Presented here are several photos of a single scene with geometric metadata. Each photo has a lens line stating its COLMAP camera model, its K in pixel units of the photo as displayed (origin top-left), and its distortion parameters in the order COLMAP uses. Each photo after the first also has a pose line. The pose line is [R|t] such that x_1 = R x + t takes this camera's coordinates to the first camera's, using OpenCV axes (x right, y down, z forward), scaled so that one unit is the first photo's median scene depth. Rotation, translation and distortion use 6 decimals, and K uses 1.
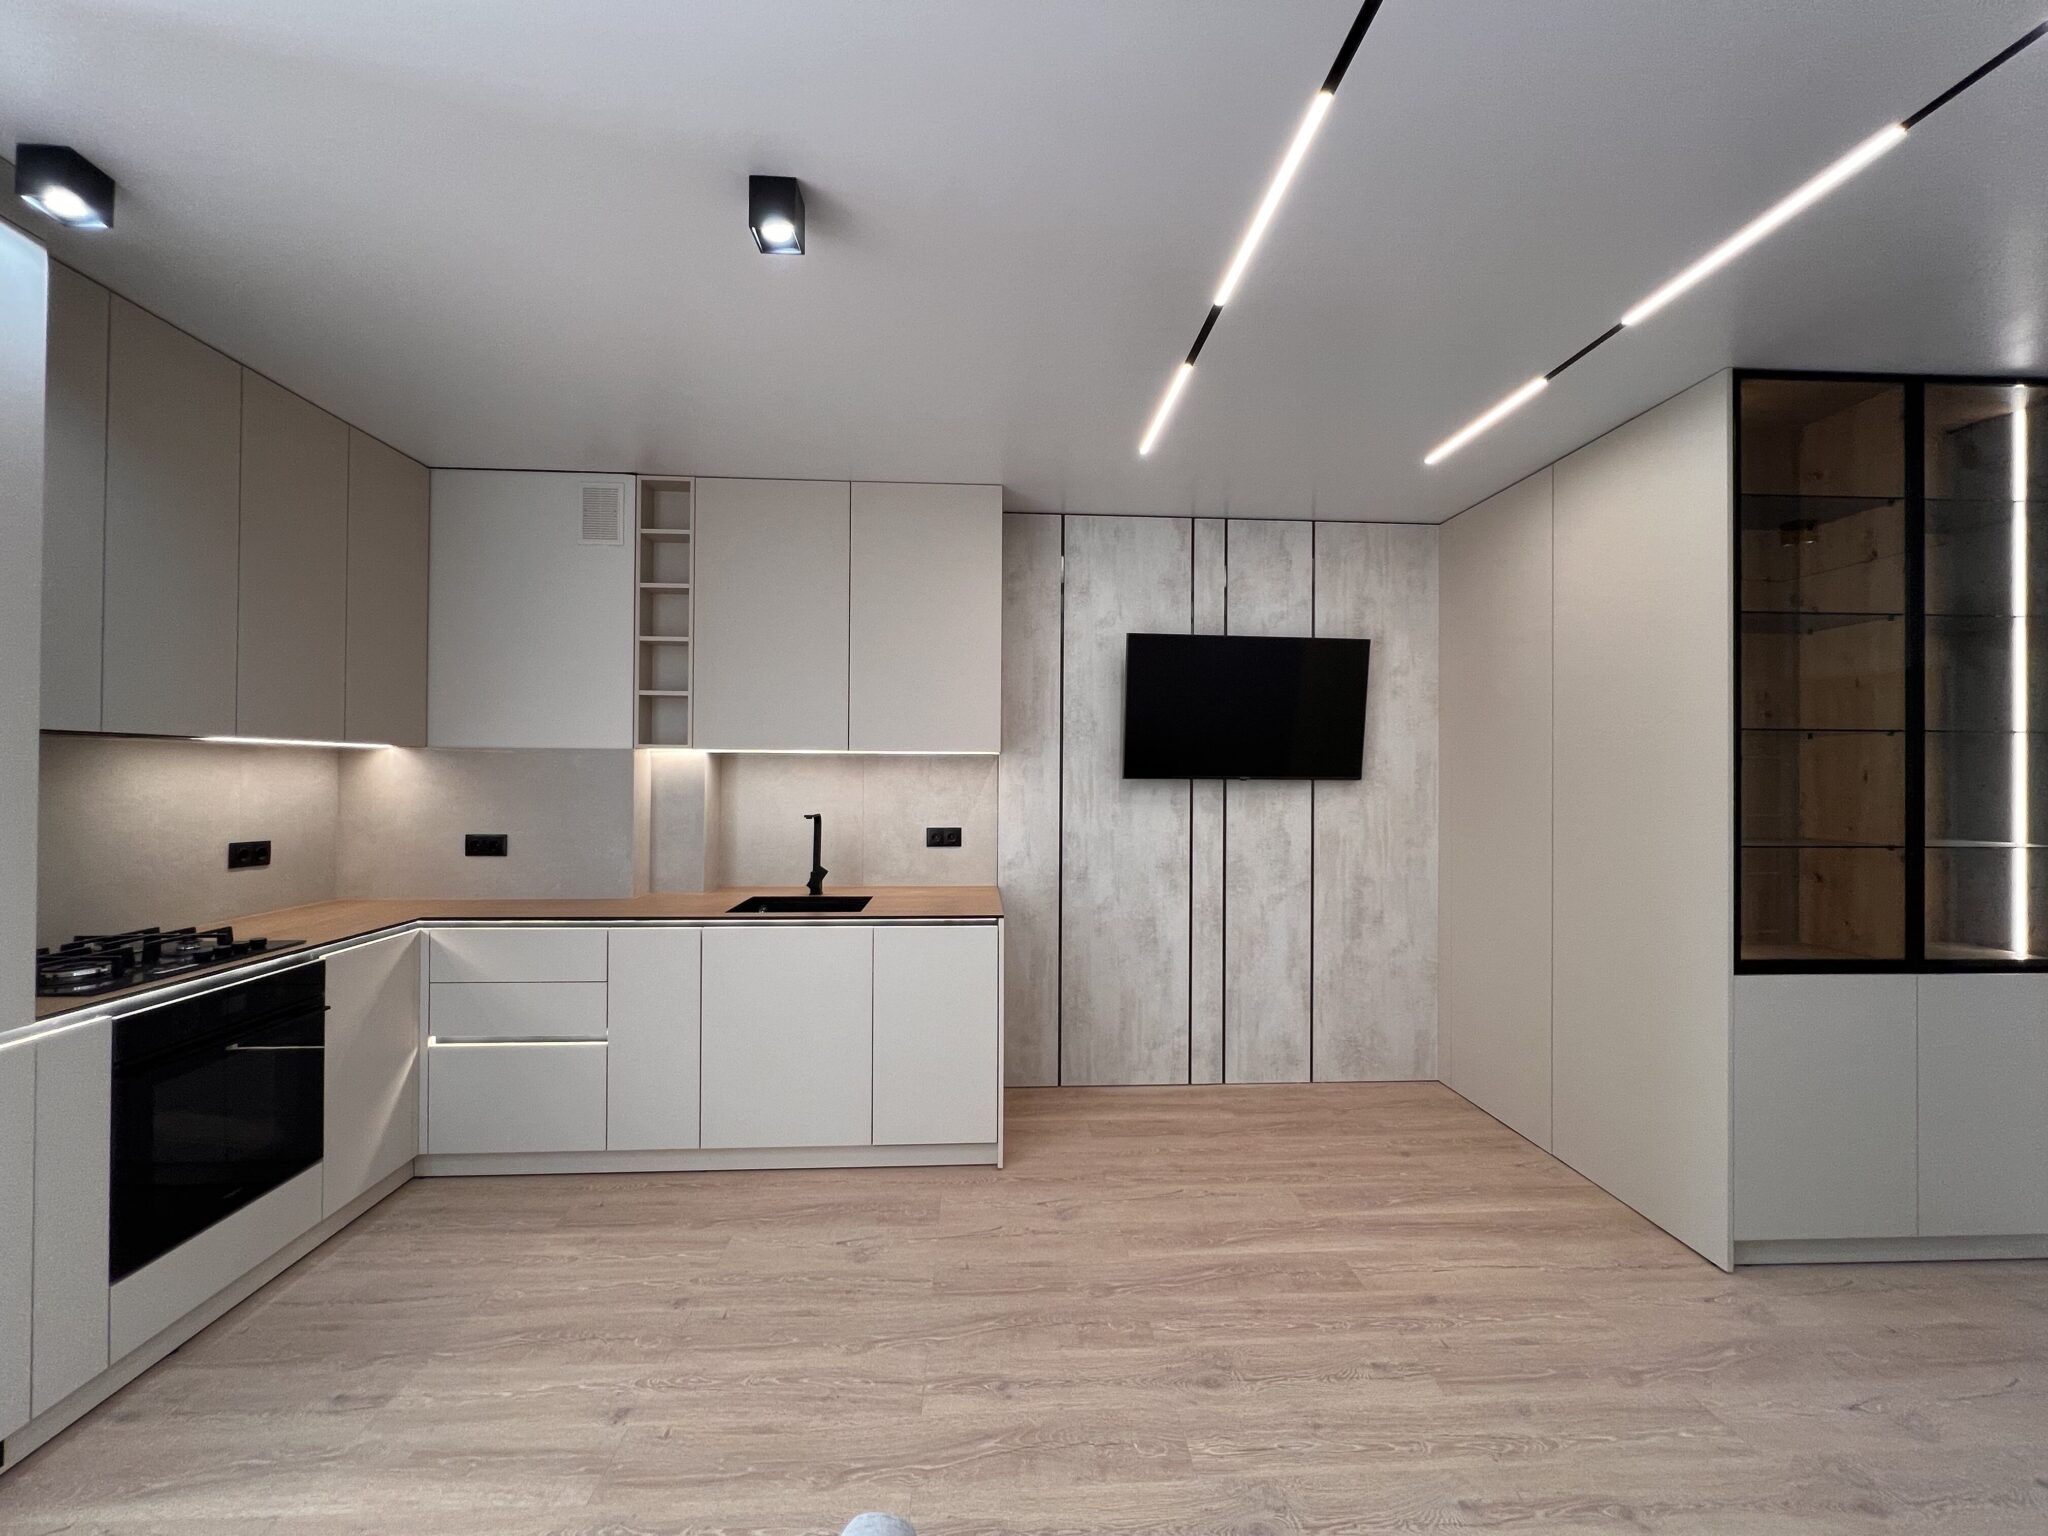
lens RADIAL K [[821.8, 0, 1021.0], [0, 821.8, 769.2], [0, 0, 1]] dist [0.001749, -0.000611]
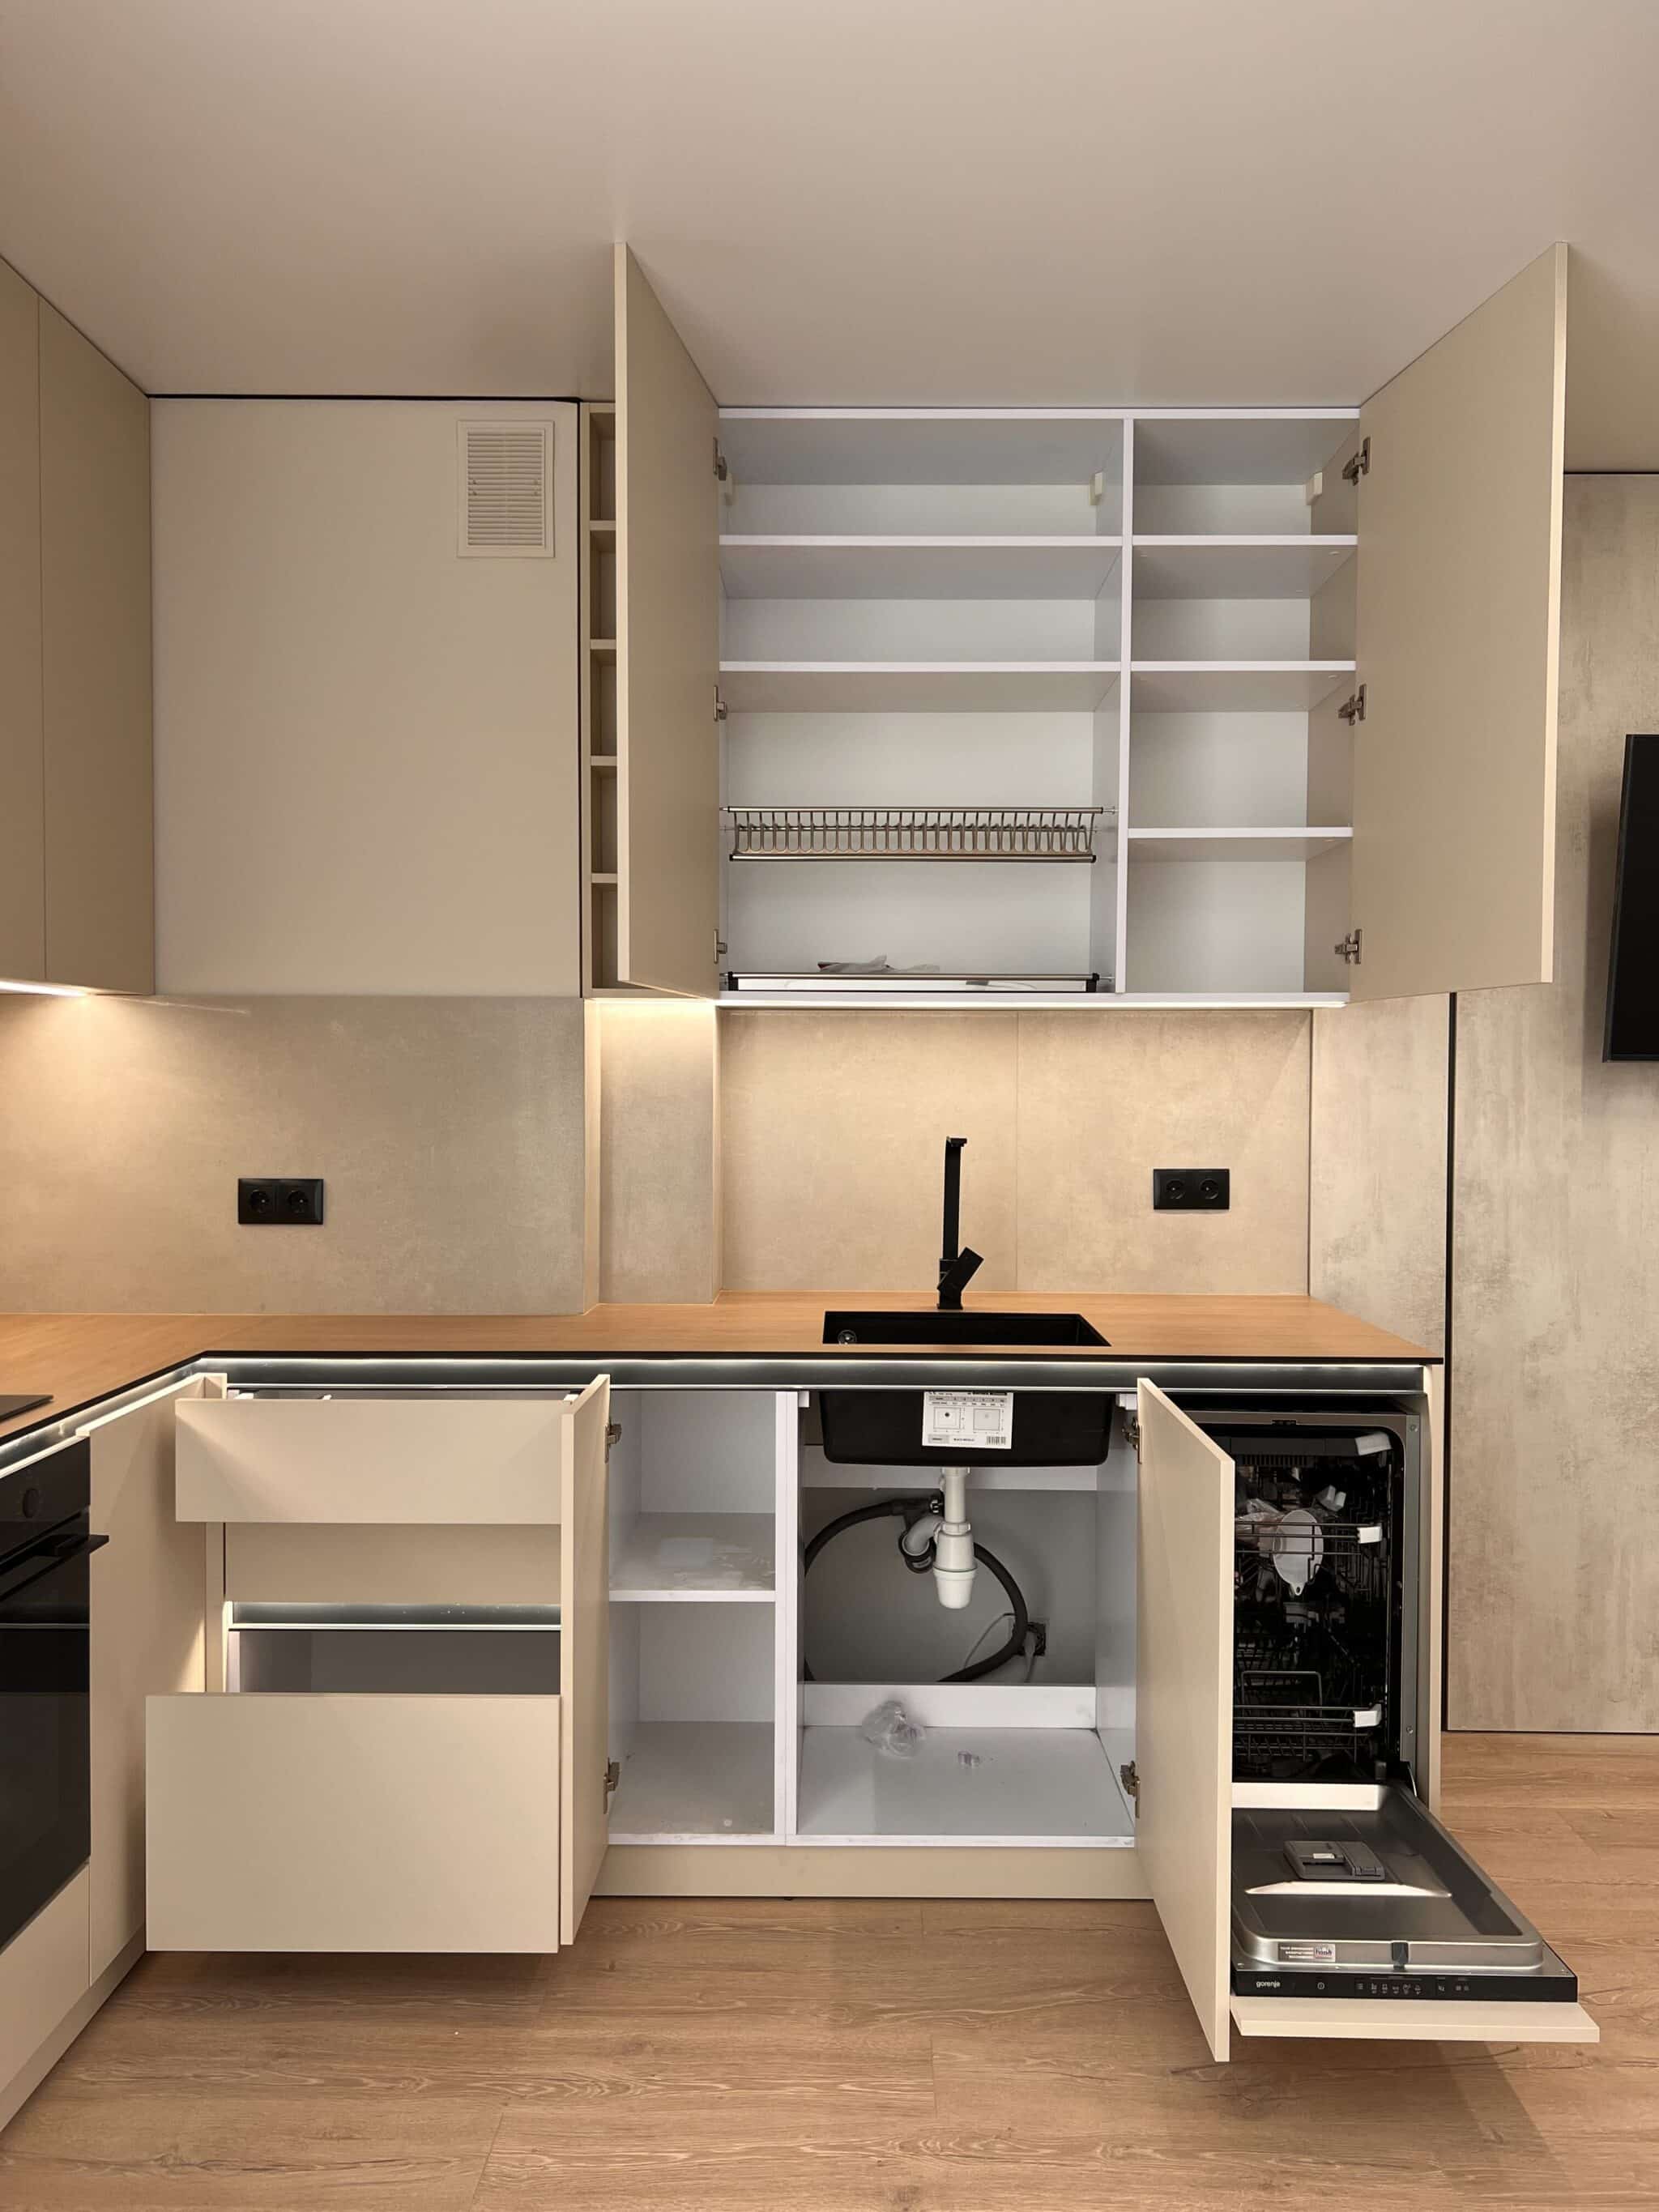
lens RADIAL K [[1656.0, 0, 828.8], [0, 1656.0, 1120.2], [0, 0, 1]] dist [0.042509, -0.055168]
pose [[0.997696, -0.000468, -0.067841, -0.281647], [0.002558, 0.999525, 0.030723, 0.017719], [0.067795, -0.030826, 0.997223, 0.068234]]
